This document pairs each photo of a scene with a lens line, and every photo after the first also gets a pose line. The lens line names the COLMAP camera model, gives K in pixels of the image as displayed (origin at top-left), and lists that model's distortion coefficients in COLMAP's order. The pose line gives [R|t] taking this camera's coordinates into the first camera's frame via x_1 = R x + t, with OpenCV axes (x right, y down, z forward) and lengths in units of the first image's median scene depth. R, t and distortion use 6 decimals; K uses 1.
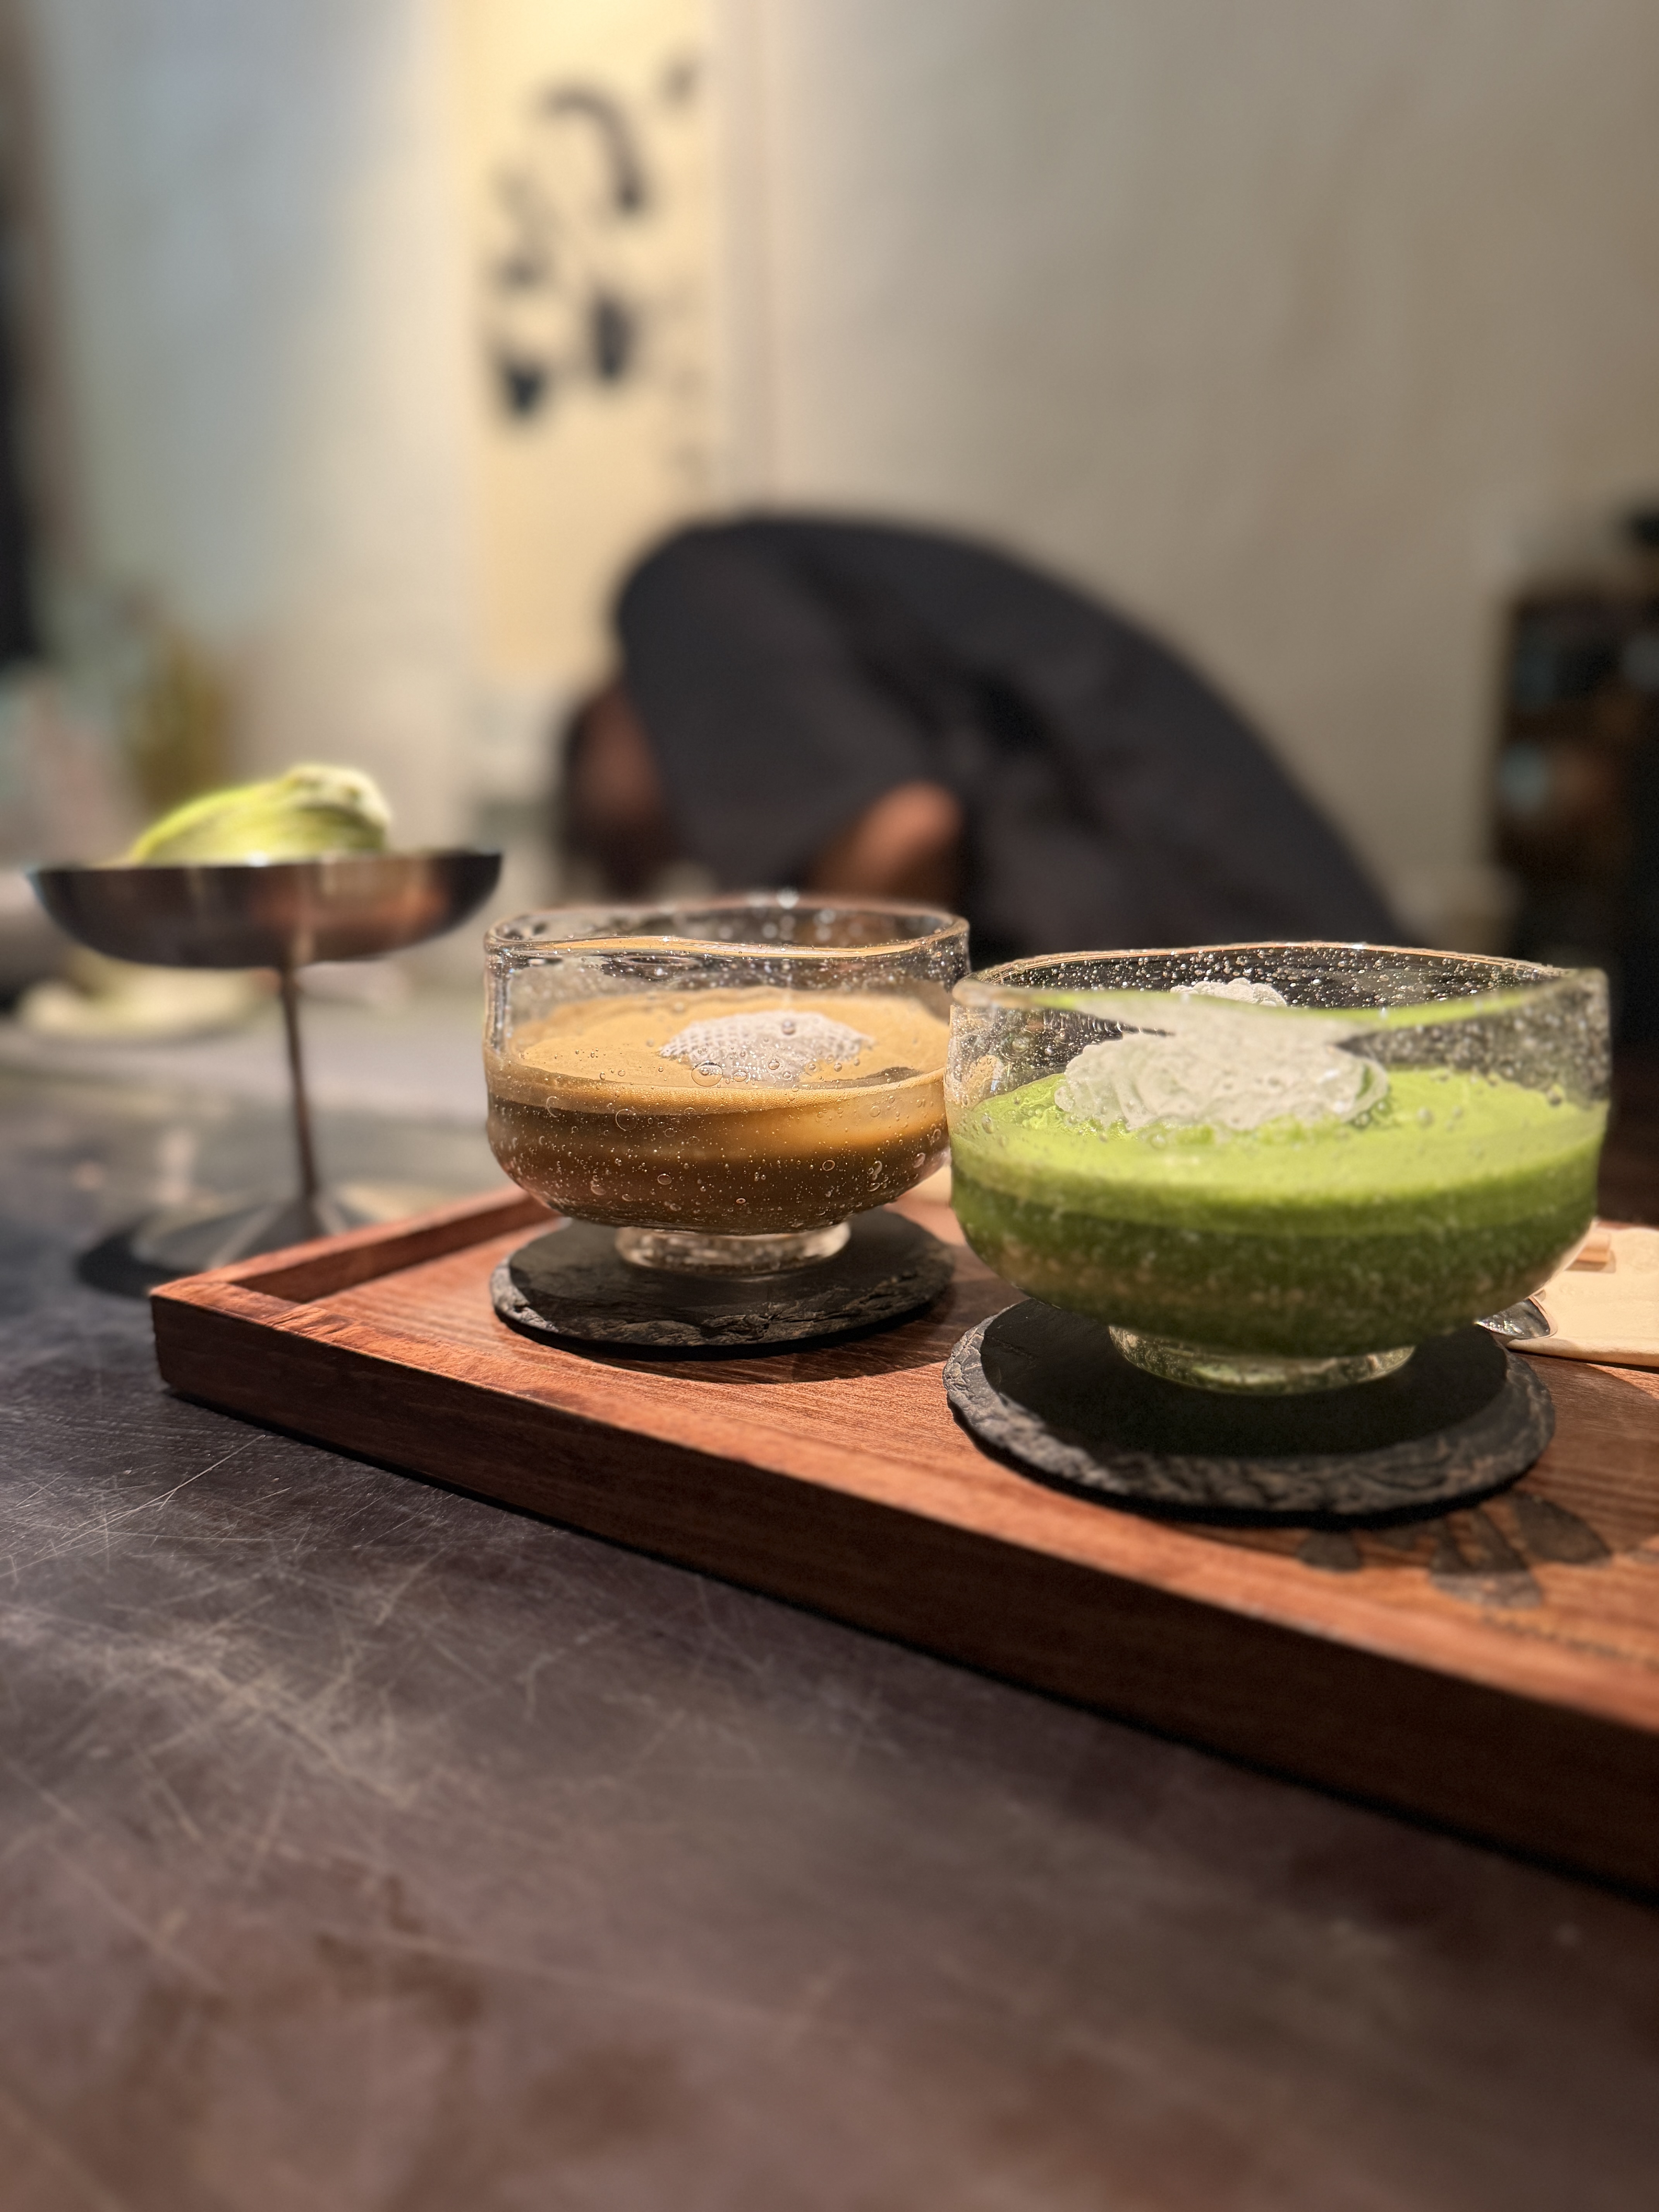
lens RADIAL K [[1801.4, 0, 829.5], [0, 1801.4, 1106.0], [0, 0, 1]] dist [0.202100, -0.663895]
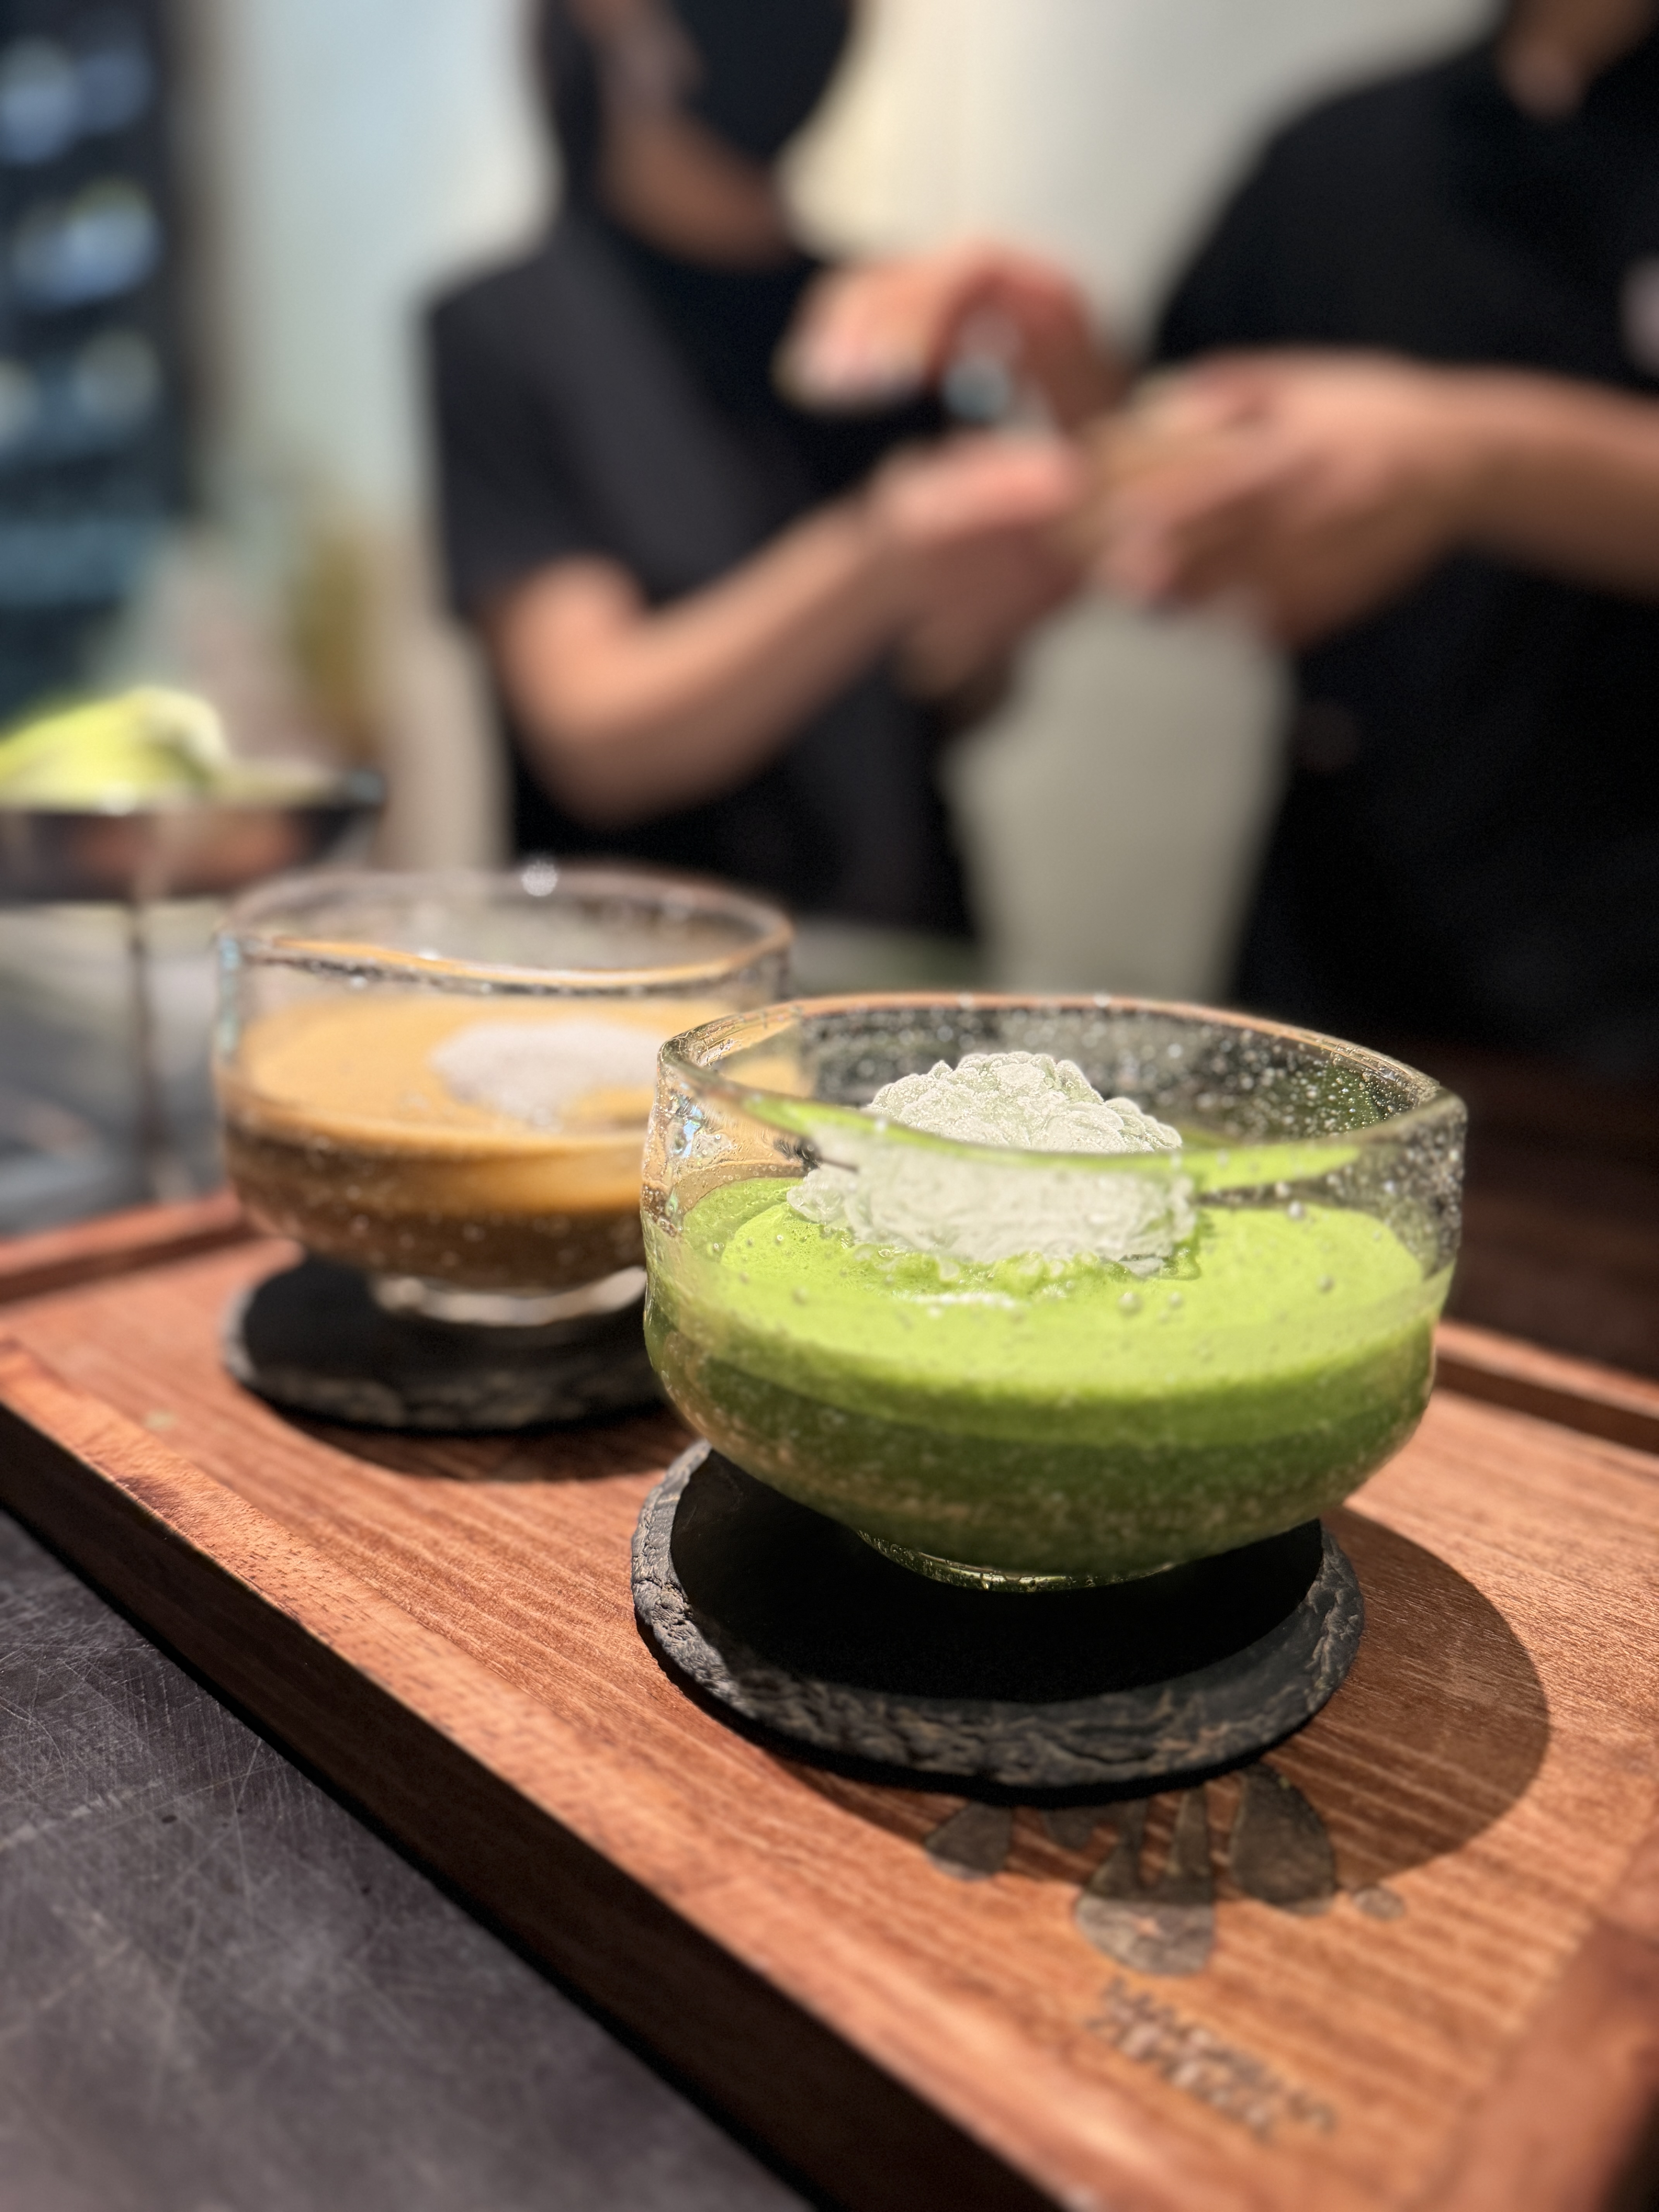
lens RADIAL K [[1801.4, 0, 829.5], [0, 1801.4, 1106.0], [0, 0, 1]] dist [0.202100, -0.663895]
pose [[0.990761, 0.085927, -0.104928, 0.259244], [-0.079712, 0.994884, 0.062061, -0.106108], [0.109724, -0.053123, 0.992541, 0.229767]]
